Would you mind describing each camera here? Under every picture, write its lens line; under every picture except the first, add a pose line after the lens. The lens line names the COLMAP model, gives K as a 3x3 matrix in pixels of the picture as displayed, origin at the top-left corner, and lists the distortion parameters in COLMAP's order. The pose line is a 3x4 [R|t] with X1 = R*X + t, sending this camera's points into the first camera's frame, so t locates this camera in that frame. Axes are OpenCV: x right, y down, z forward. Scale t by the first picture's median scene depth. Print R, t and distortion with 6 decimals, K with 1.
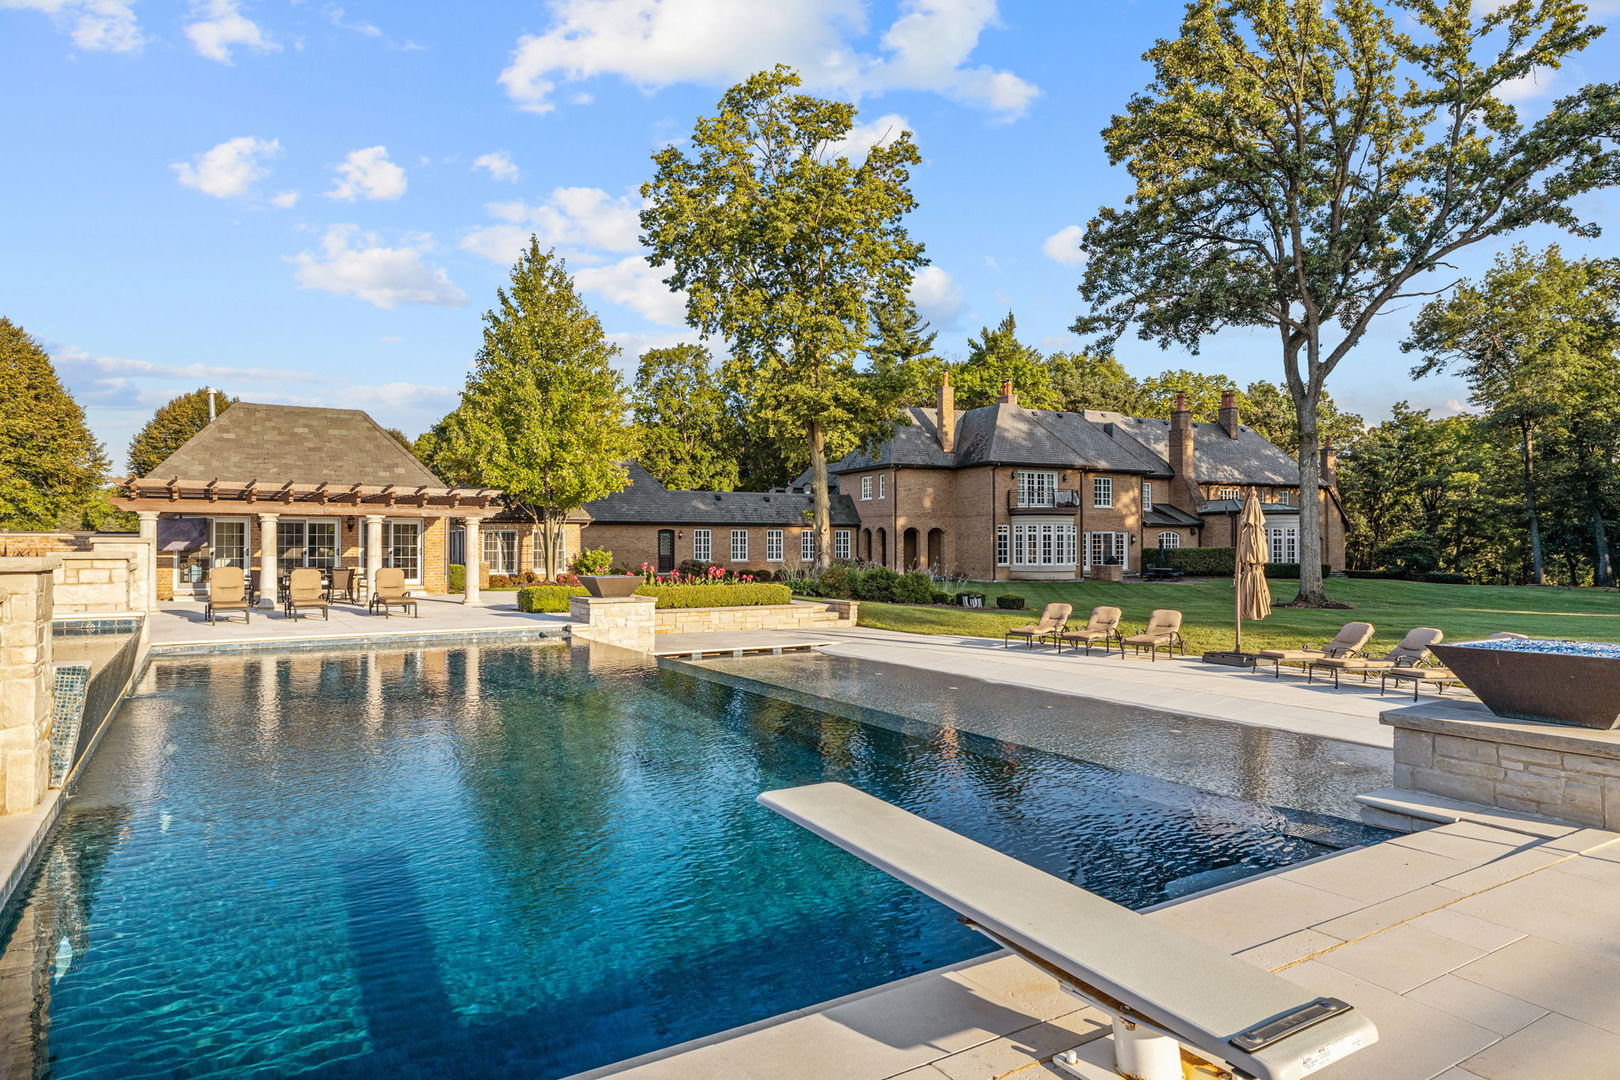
lens RADIAL K [[971.5, 0, 810.0], [0, 971.5, 540.0], [0, 0, 1]] dist [0.001125, 0.000224]
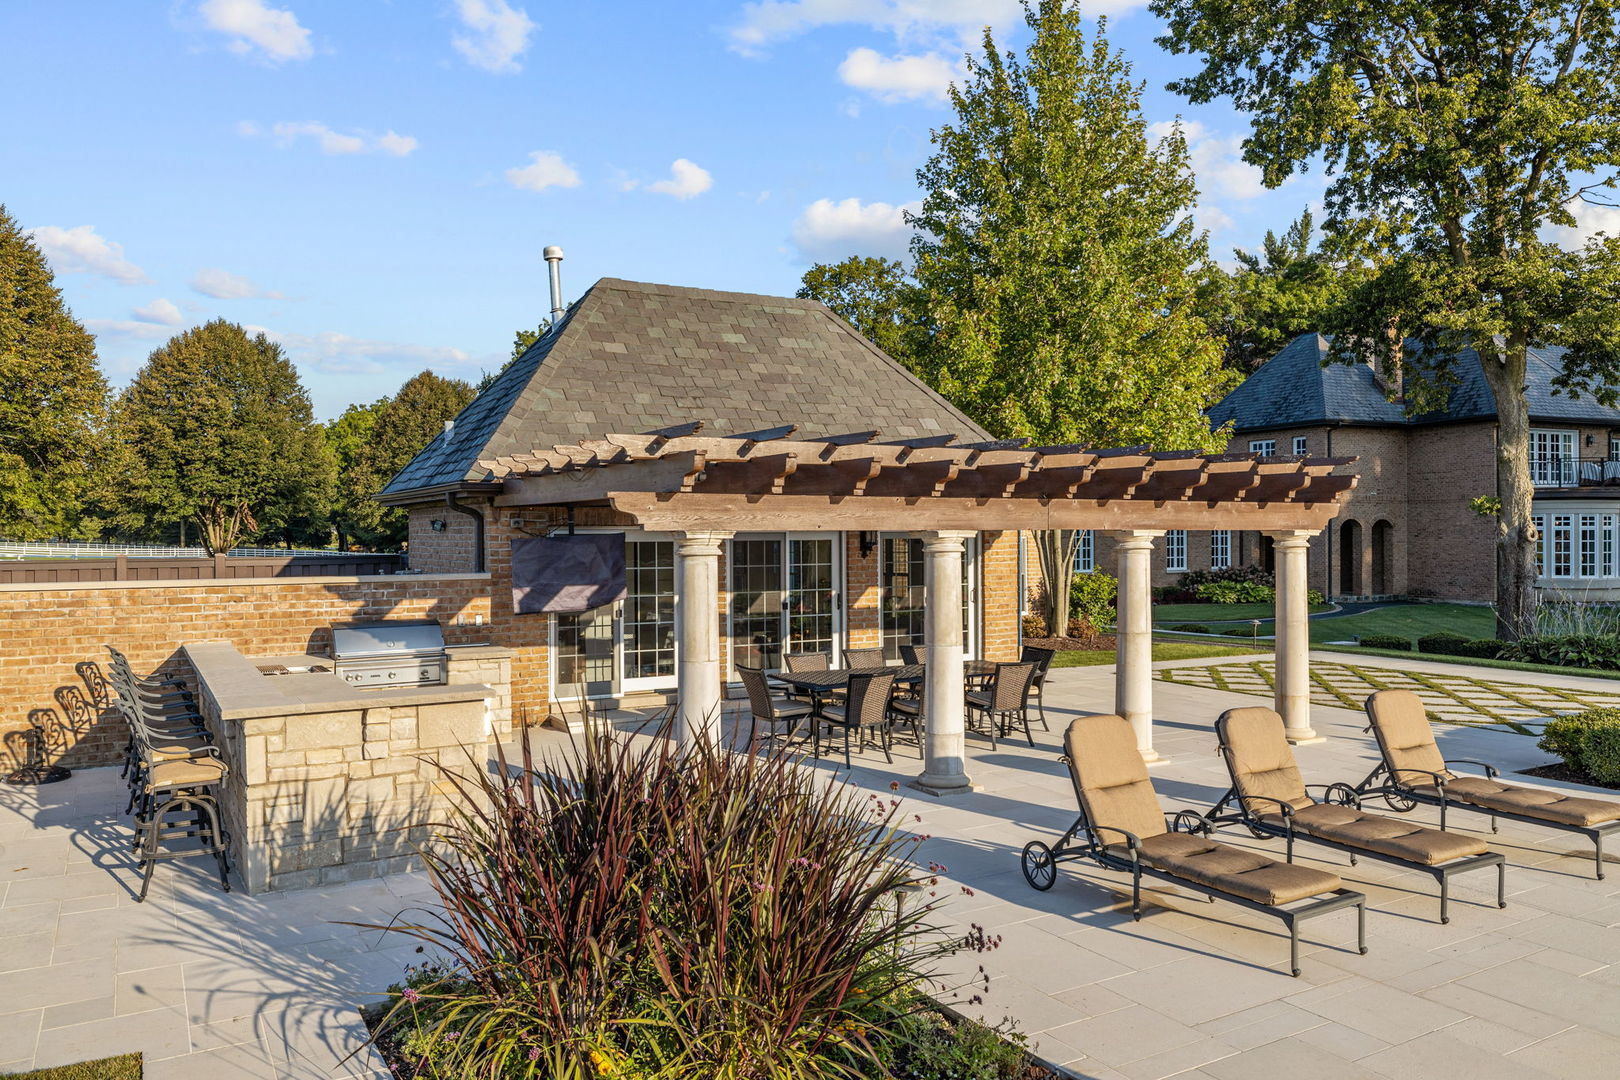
lens RADIAL K [[1183.0, 0, 810.0], [0, 1183.0, 540.0], [0, 0, 1]] dist [0.001391, -0.001658]
pose [[0.999742, -0.005318, -0.022104, -0.355634], [0.005608, 0.999898, 0.013099, -0.017569], [0.022032, -0.013220, 0.999670, 0.324239]]
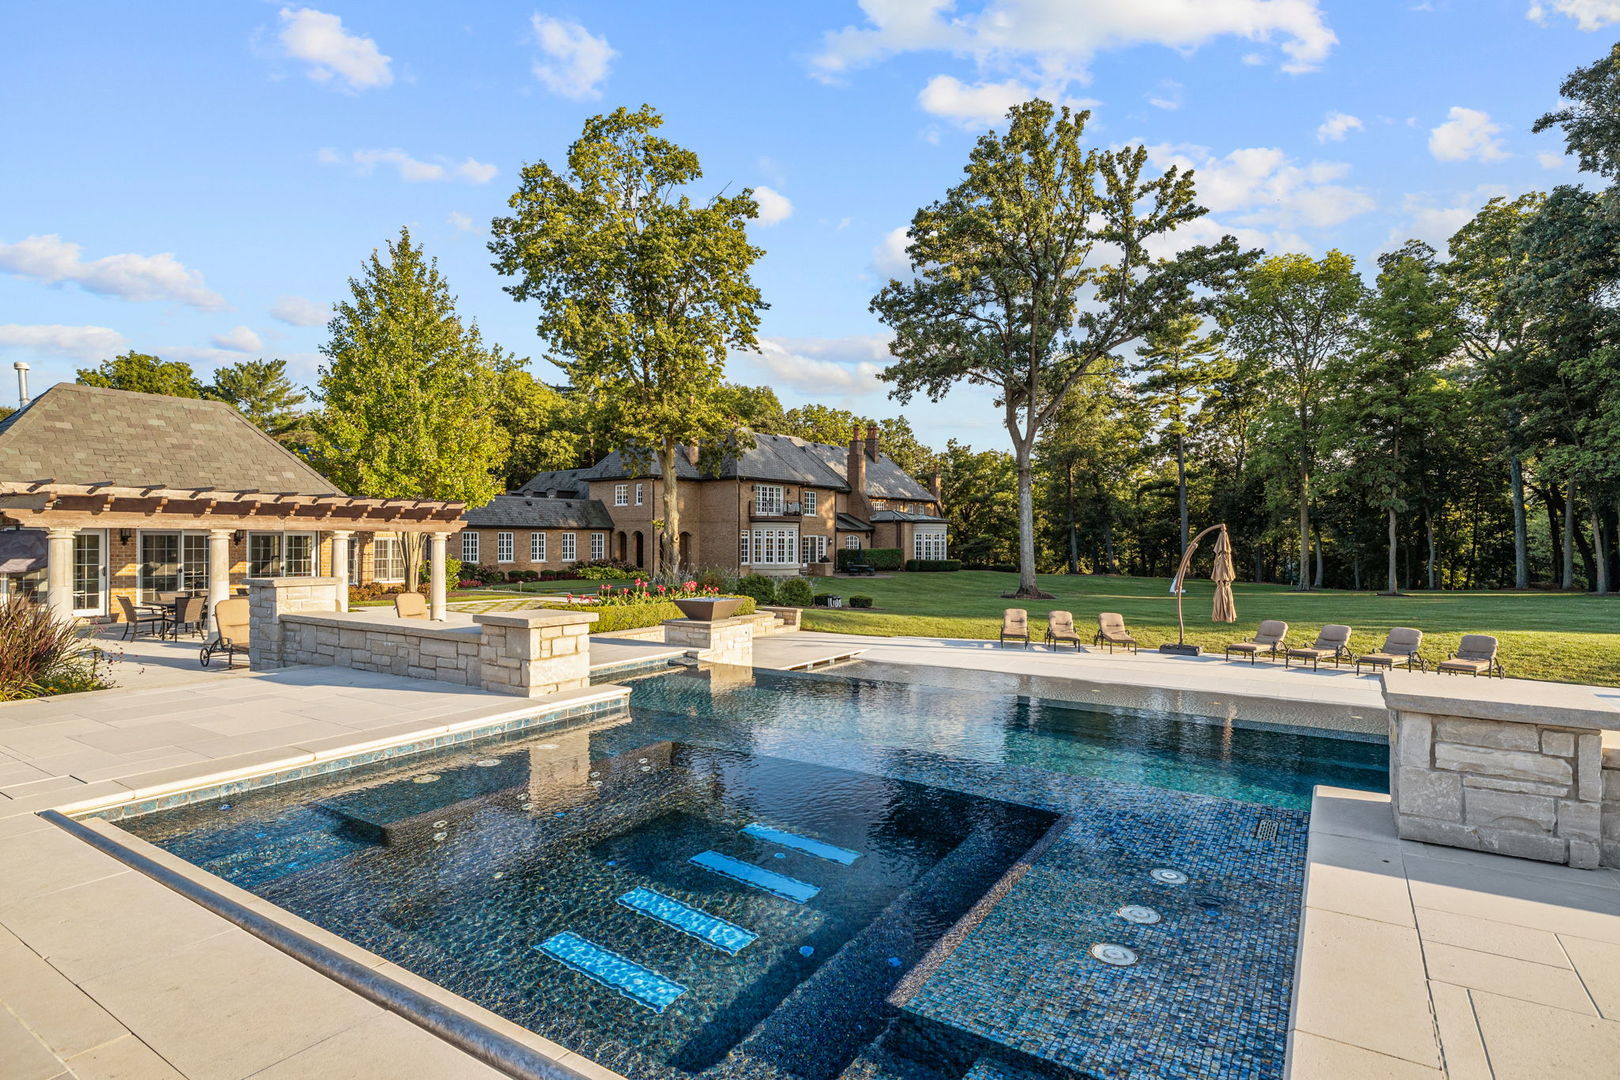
lens RADIAL K [[825.5, 0, 810.0], [0, 825.5, 540.0], [0, 0, 1]] dist [-0.000164, -0.000339]
pose [[0.901968, 0.003225, 0.431792, -0.242406], [-0.006693, 0.999956, 0.006513, -0.015464], [-0.431752, -0.008765, 0.901950, 0.090313]]
